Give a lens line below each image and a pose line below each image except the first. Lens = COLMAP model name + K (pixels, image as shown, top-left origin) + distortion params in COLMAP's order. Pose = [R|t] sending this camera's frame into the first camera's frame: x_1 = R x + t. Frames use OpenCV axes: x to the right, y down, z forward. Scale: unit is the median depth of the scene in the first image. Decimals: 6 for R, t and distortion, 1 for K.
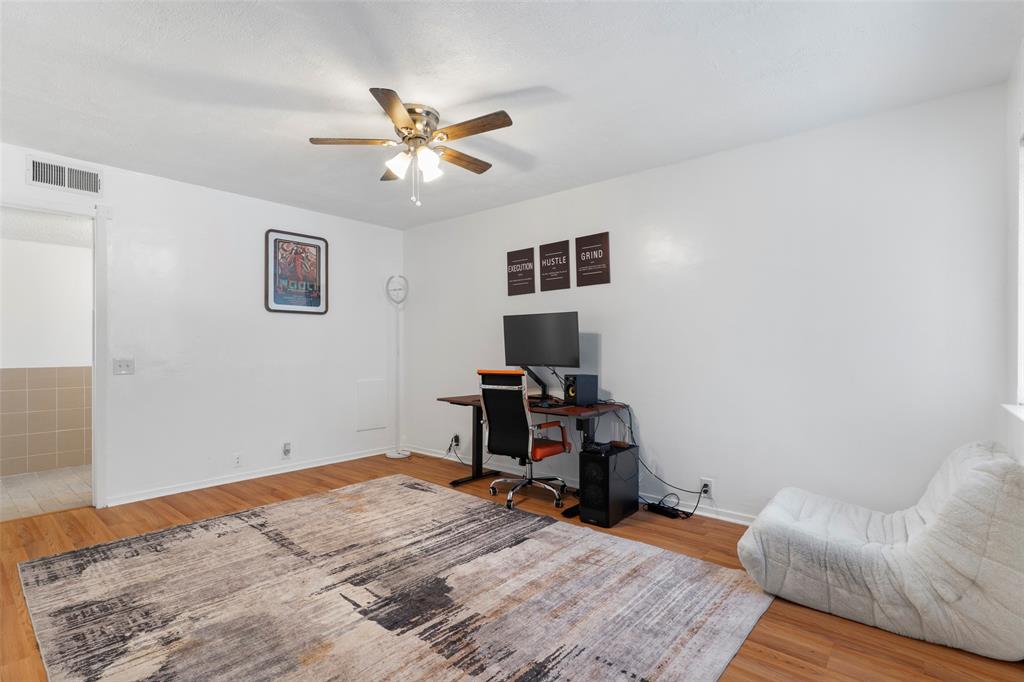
lens RADIAL K [[493.9, 0, 504.6], [0, 493.9, 345.0], [0, 0, 1]] dist [0.001968, -0.000615]
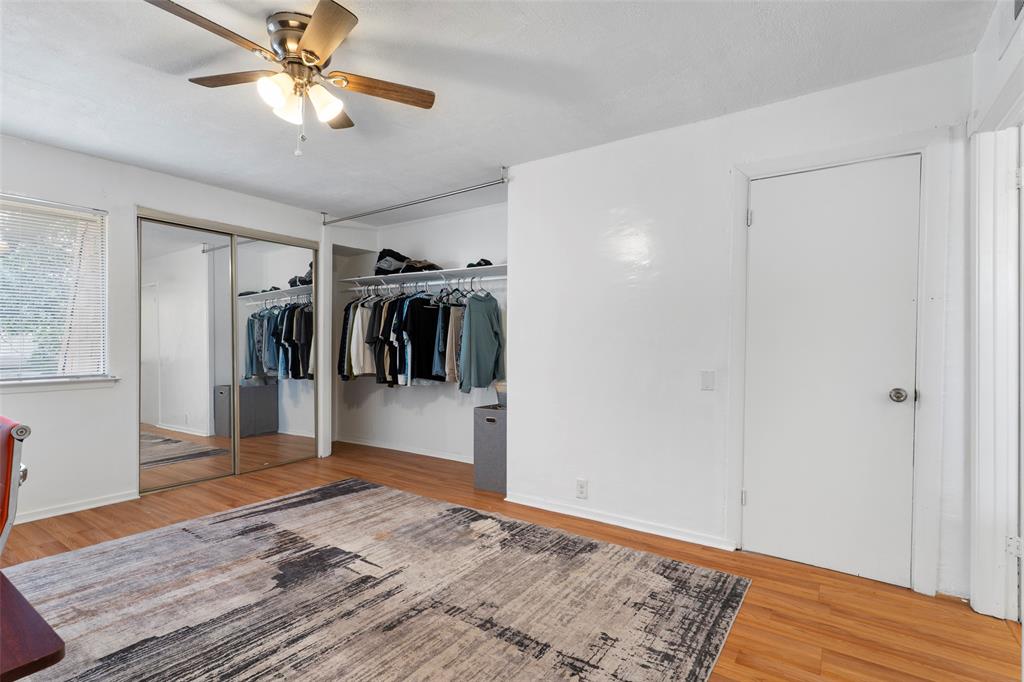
lens RADIAL K [[493.9, 0, 504.6], [0, 493.9, 345.0], [0, 0, 1]] dist [0.001968, -0.000615]
pose [[-0.994258, -0.003816, -0.106938, -0.405911], [-0.004296, 0.999982, 0.004257, 0.001272], [0.106920, 0.004692, -0.994257, 1.777678]]
